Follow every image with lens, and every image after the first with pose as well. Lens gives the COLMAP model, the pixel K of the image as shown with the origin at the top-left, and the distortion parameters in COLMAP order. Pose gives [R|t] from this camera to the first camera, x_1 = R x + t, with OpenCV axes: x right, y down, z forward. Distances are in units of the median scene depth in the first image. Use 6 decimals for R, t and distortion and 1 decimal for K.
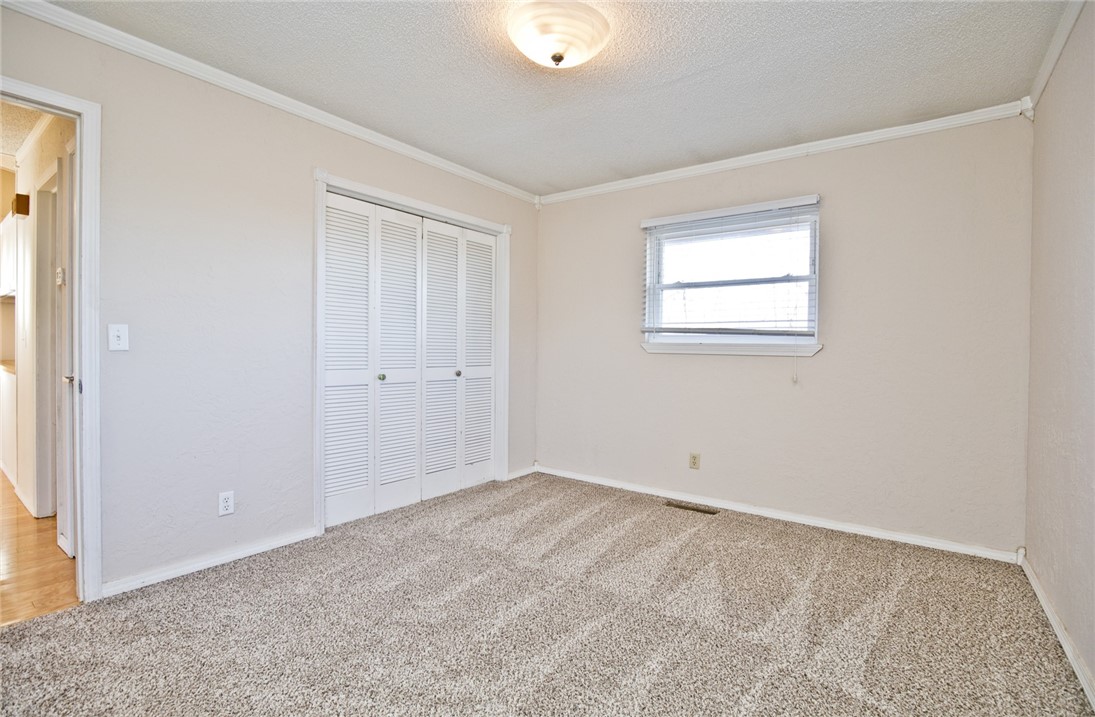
lens RADIAL K [[505.8, 0, 552.8], [0, 505.8, 356.6], [0, 0, 1]] dist [-0.031254, 0.005730]
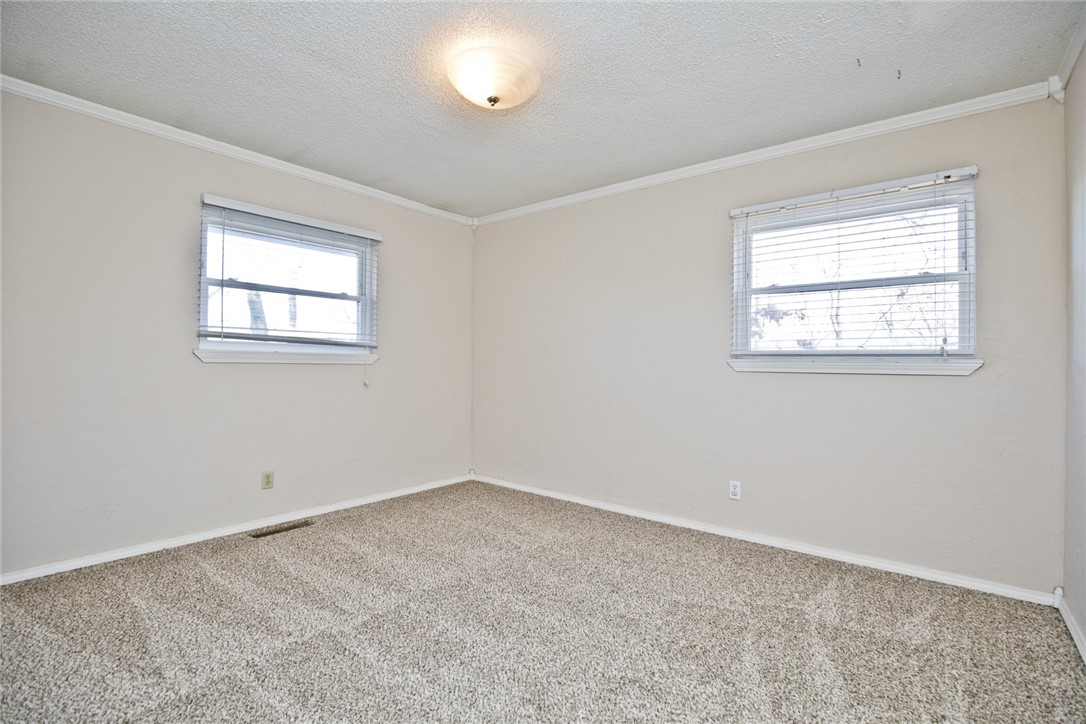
lens RADIAL K [[498.2, 0, 549.4], [0, 498.2, 363.0], [0, 0, 1]] dist [-0.031321, 0.004648]
pose [[0.048977, -0.015433, 0.998681, -0.623272], [-0.001037, 0.999879, 0.015502, -0.021743], [-0.998799, -0.001795, 0.048955, 0.475373]]
